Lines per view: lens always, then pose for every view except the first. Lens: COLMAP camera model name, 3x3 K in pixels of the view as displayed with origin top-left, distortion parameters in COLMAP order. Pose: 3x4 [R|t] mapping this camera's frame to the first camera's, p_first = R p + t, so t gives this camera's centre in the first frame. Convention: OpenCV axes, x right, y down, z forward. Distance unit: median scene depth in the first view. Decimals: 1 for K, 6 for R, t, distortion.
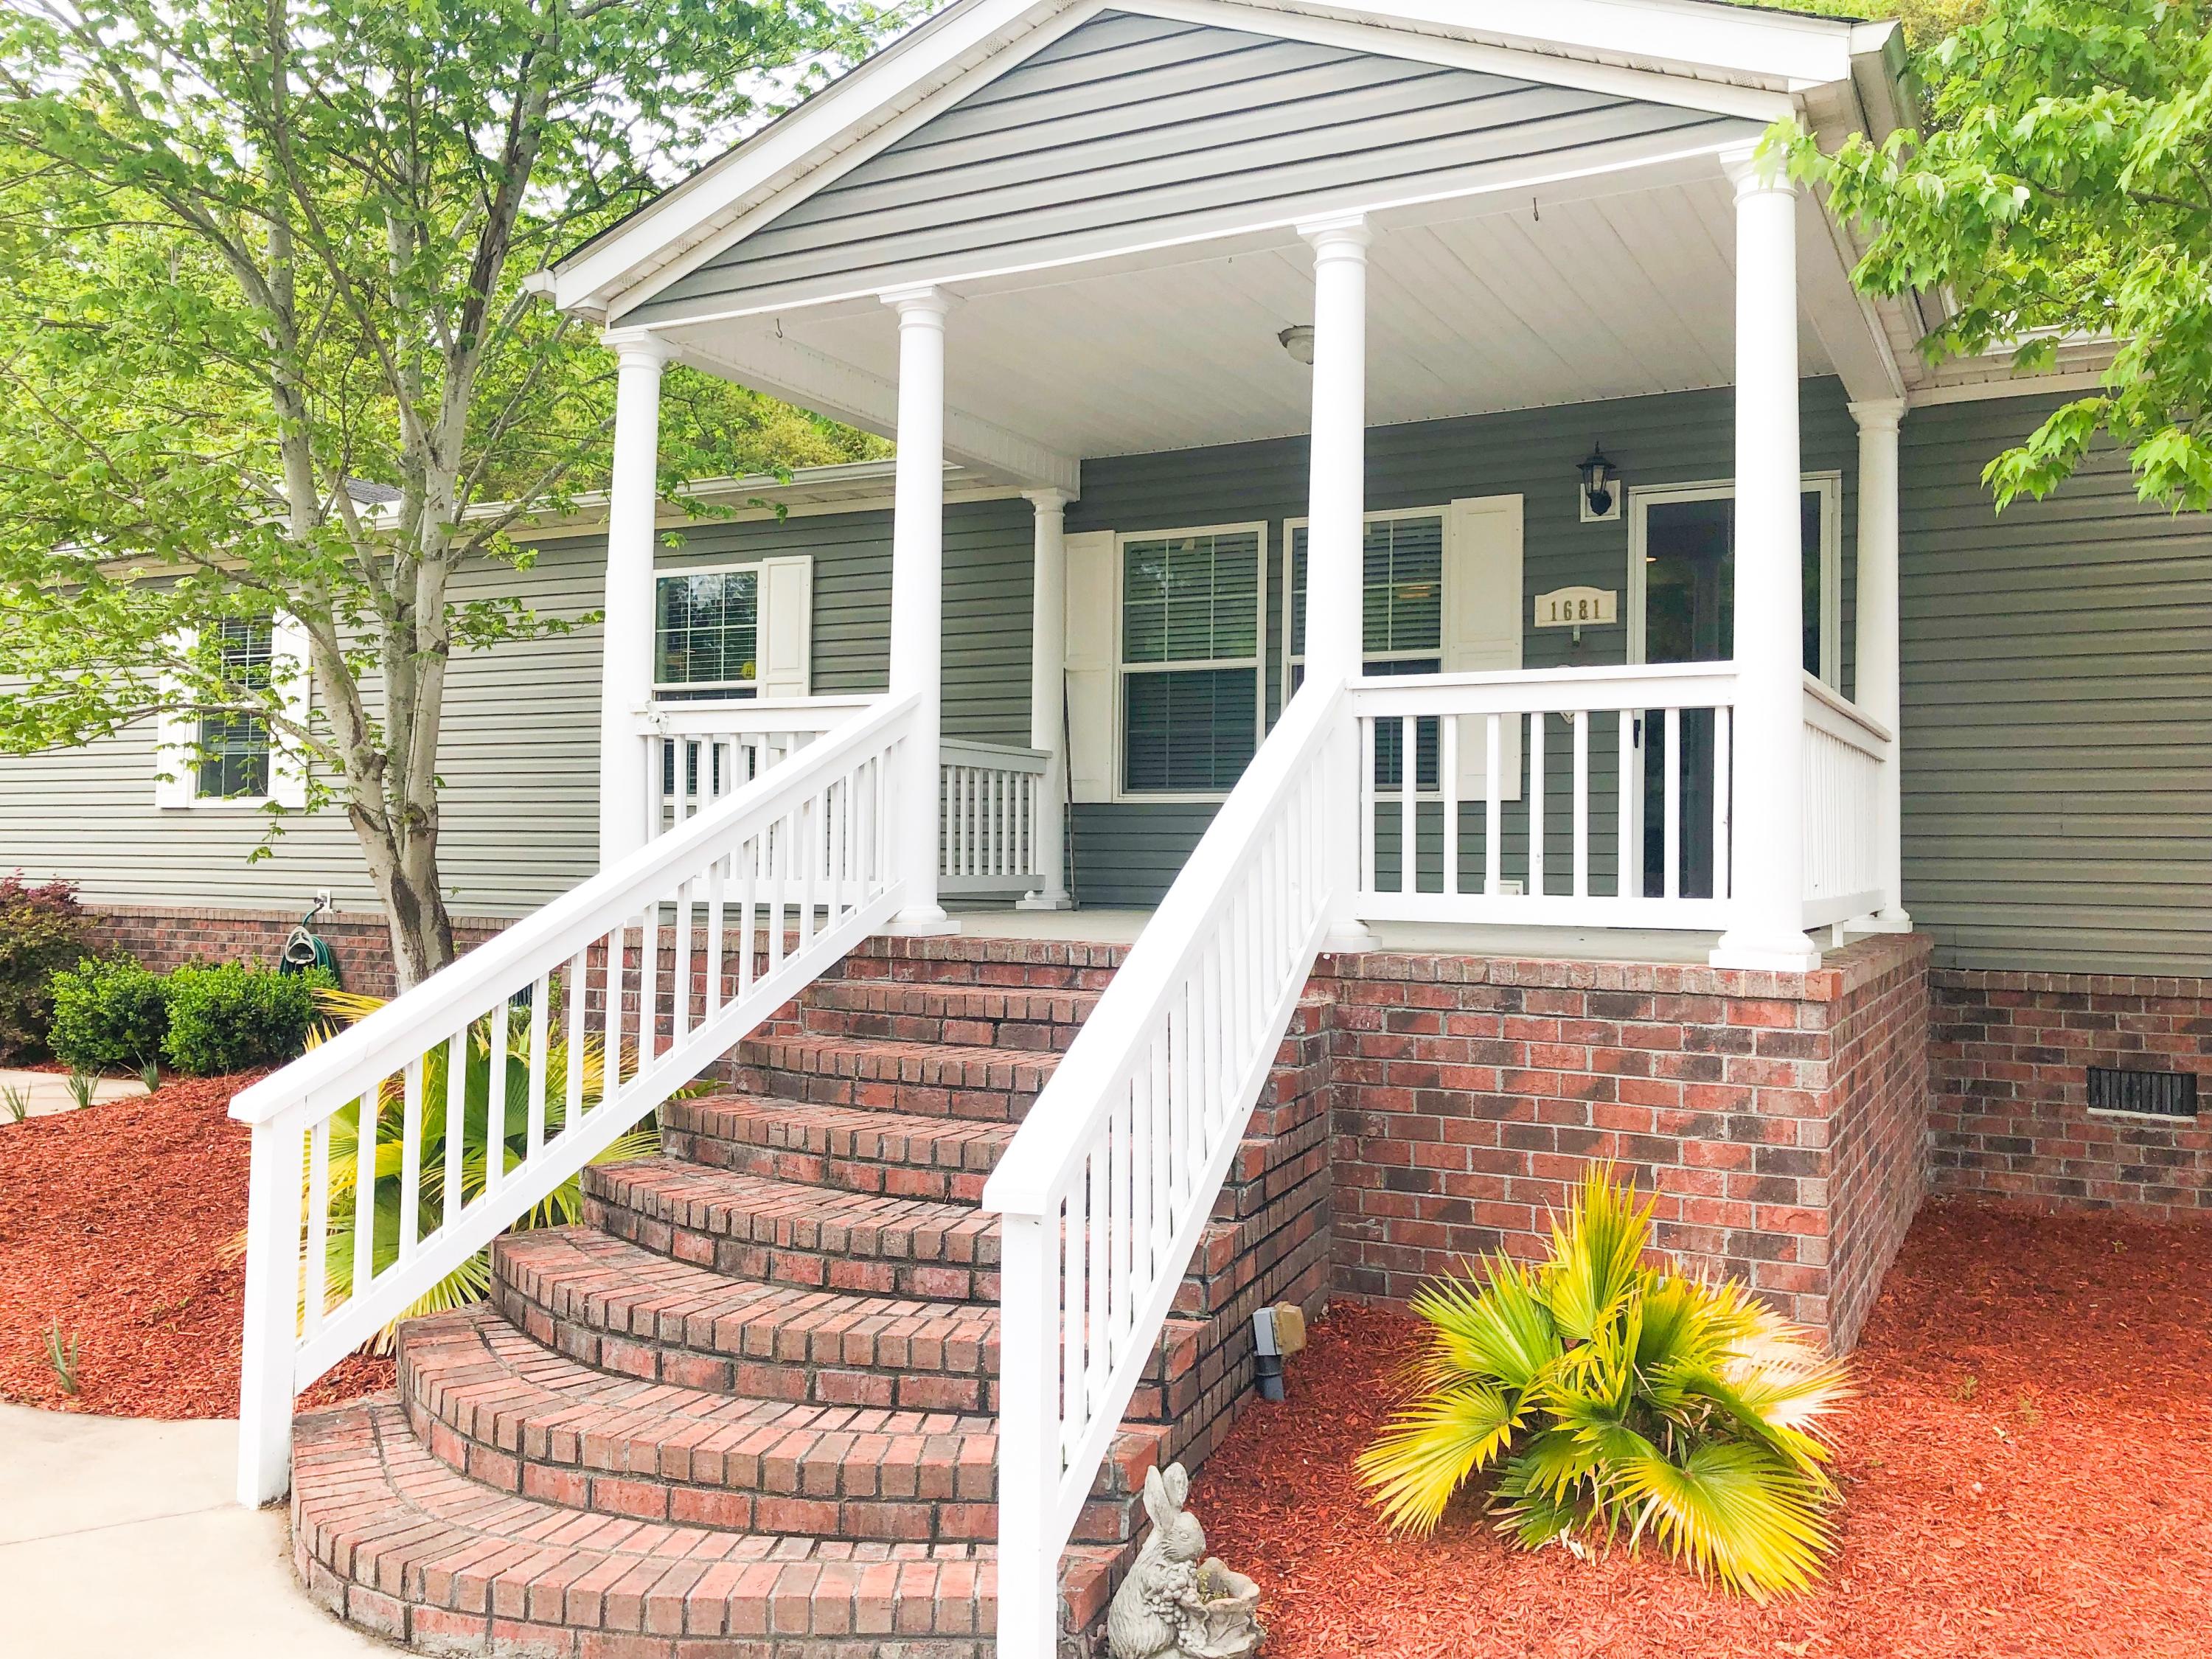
lens RADIAL K [[1808.4, 0, 1086.5], [0, 1808.4, 810.4], [0, 0, 1]] dist [0.040806, 0.009552]
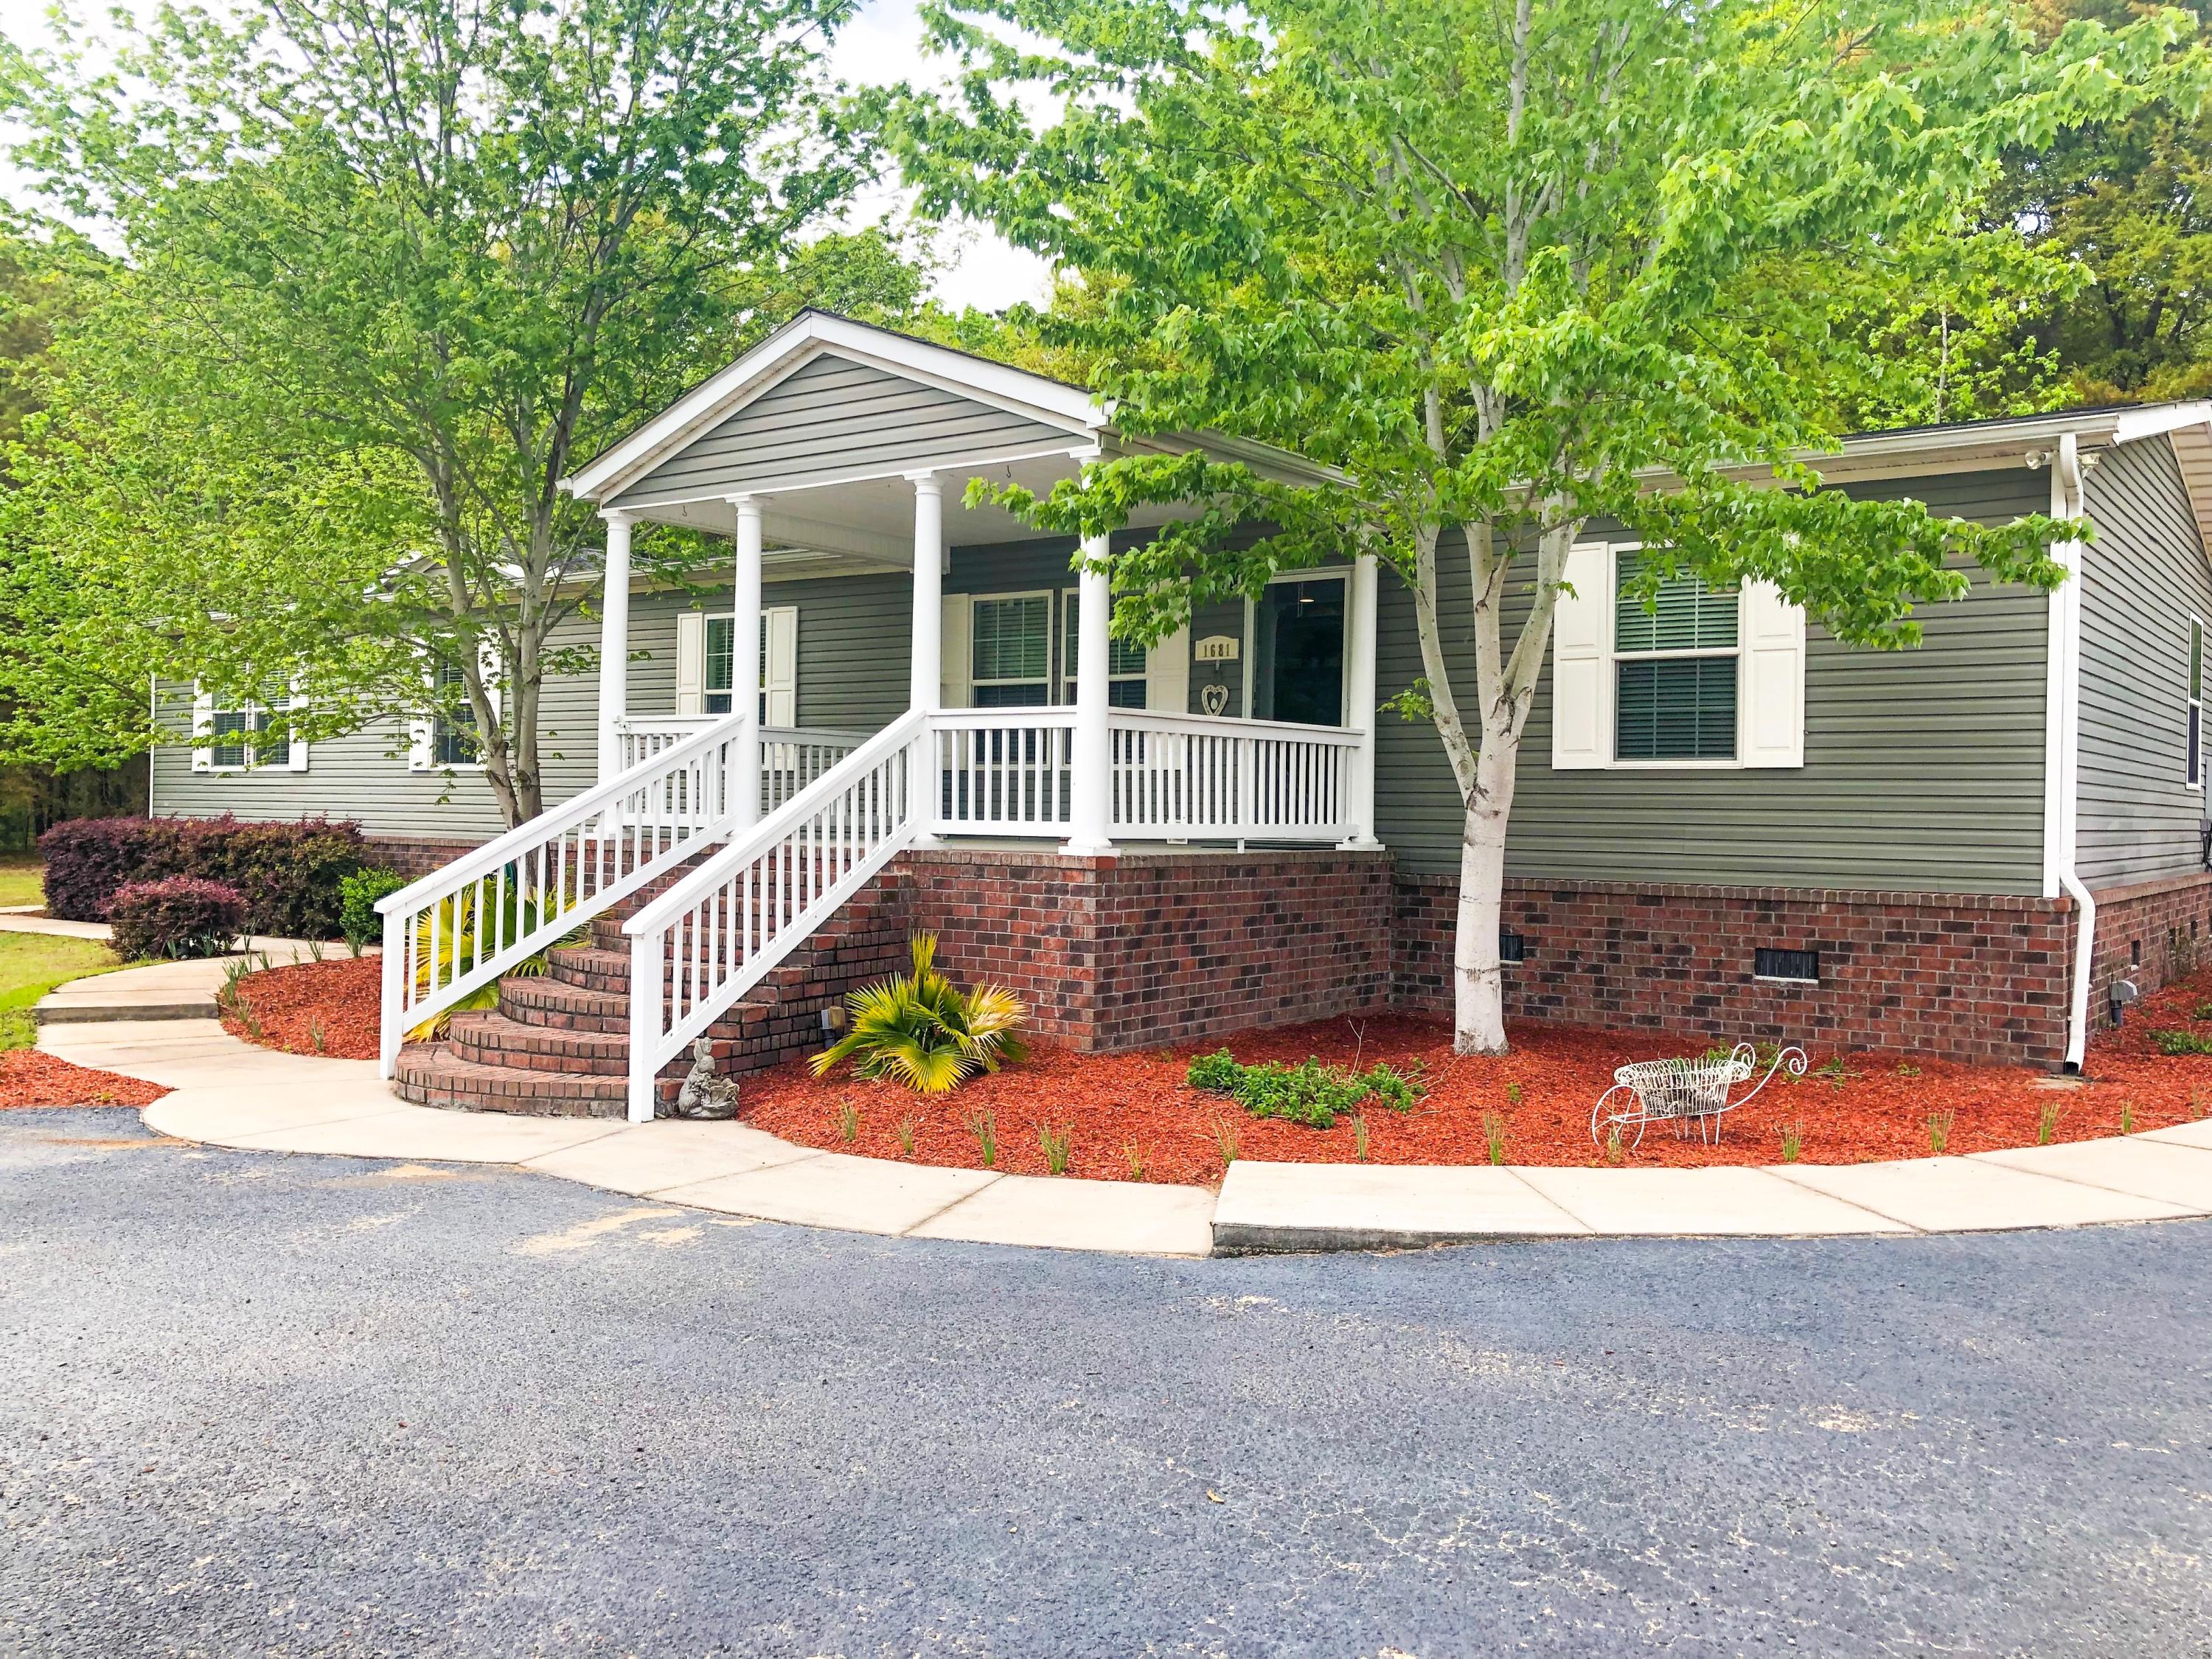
lens RADIAL K [[1808.4, 0, 1102.0], [0, 1808.4, 819.3], [0, 0, 1]] dist [0.040806, 0.009552]
pose [[0.989708, 0.005616, -0.142995, 0.494568], [-0.001780, 0.999635, 0.026942, -0.005894], [0.143094, -0.026410, 0.989357, -0.729751]]
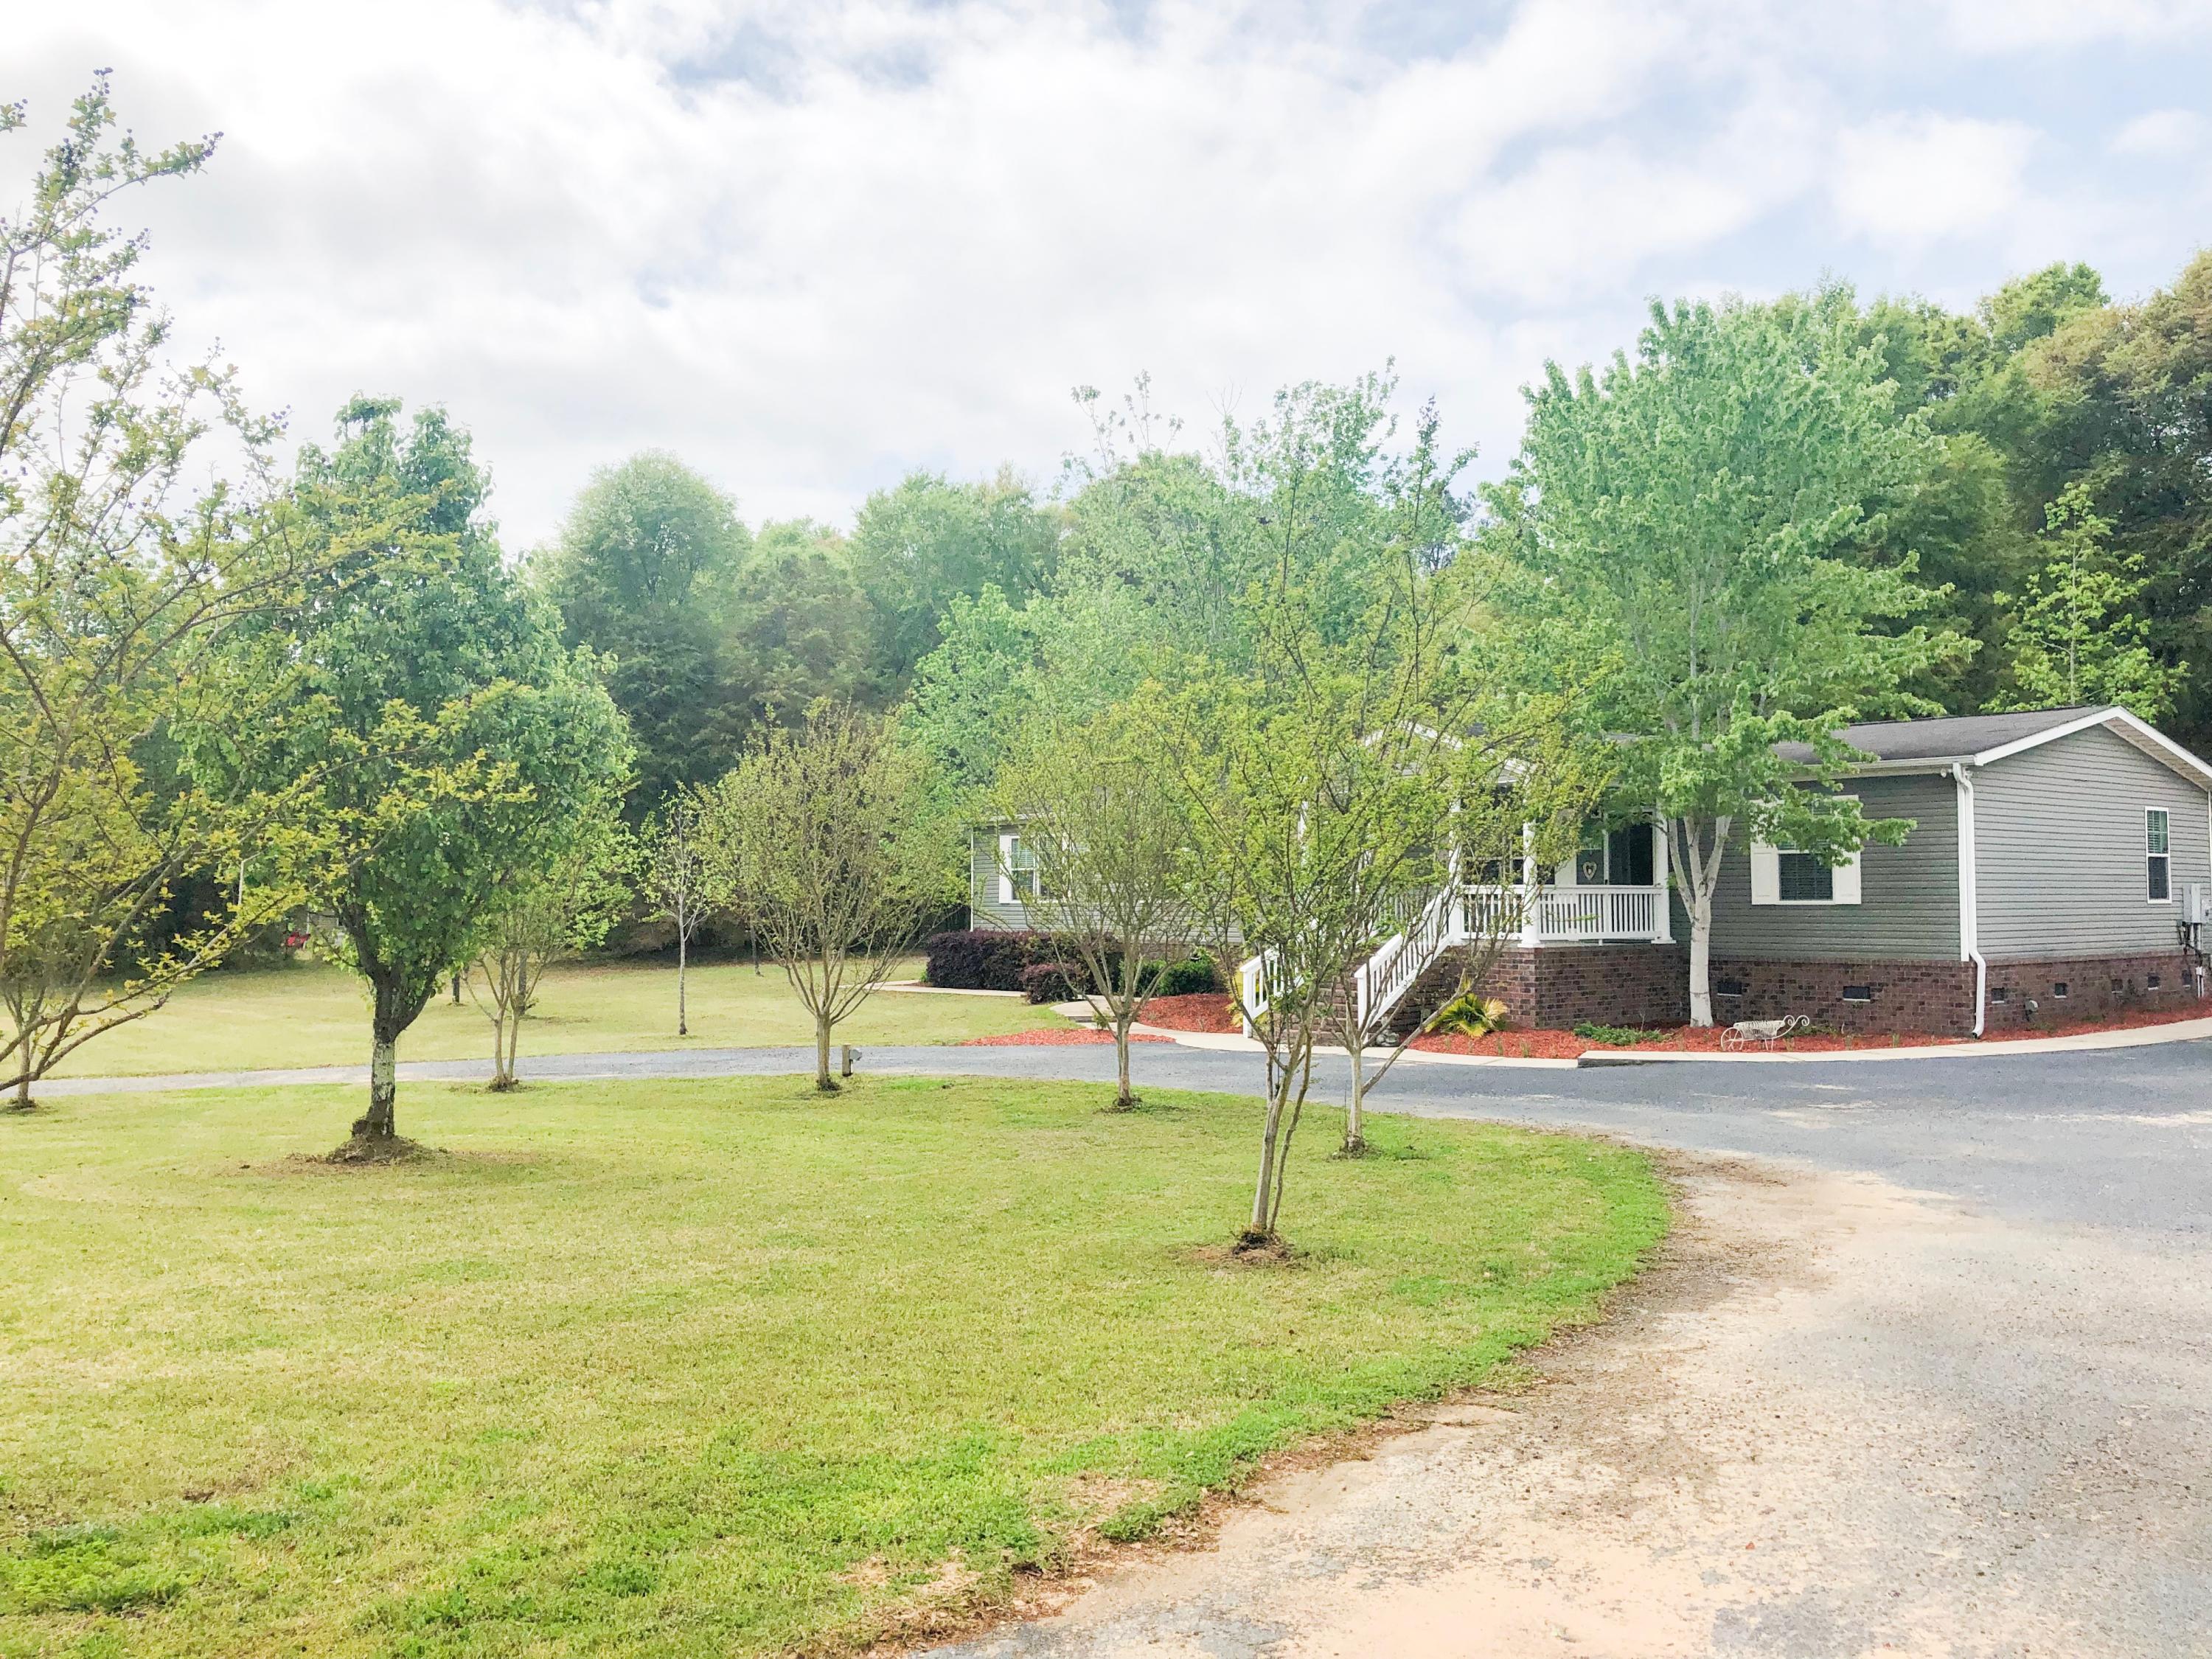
lens RADIAL K [[1808.4, 0, 1112.9], [0, 1808.4, 833.6], [0, 0, 1]] dist [0.040806, 0.009552]
pose [[0.932602, -0.025414, -0.360011, 0.796823], [0.021453, 0.999657, -0.014994, -0.124823], [0.360269, 0.006260, 0.932827, -2.903668]]
